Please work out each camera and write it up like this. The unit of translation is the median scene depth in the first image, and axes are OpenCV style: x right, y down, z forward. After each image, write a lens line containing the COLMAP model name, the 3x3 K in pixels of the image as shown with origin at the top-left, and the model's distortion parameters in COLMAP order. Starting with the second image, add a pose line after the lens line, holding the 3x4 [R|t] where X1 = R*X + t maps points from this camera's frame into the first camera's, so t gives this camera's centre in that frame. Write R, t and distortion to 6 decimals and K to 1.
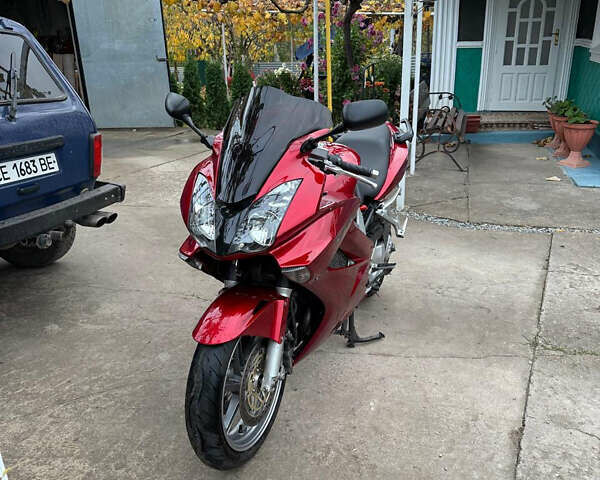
lens RADIAL K [[559.5, 0, 302.0], [0, 559.5, 241.2], [0, 0, 1]] dist [0.155387, -0.313374]
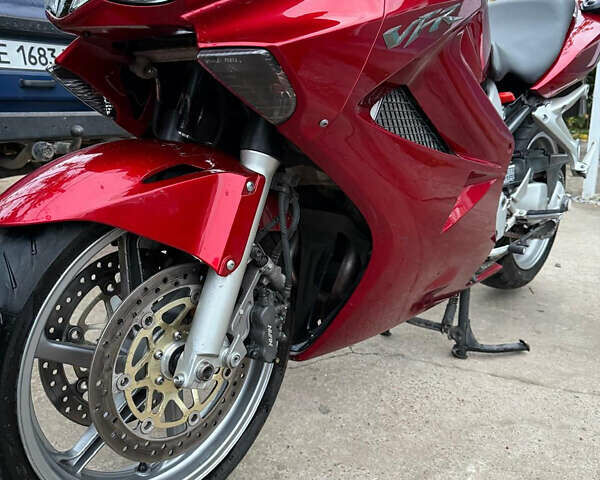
lens RADIAL K [[559.5, 0, 302.0], [0, 559.5, 241.2], [0, 0, 1]] dist [0.155387, -0.313374]
pose [[0.951693, 0.089248, -0.293795, 0.091945], [-0.106838, 0.993287, -0.044346, 0.115669], [0.287865, 0.073592, 0.954839, 0.421536]]
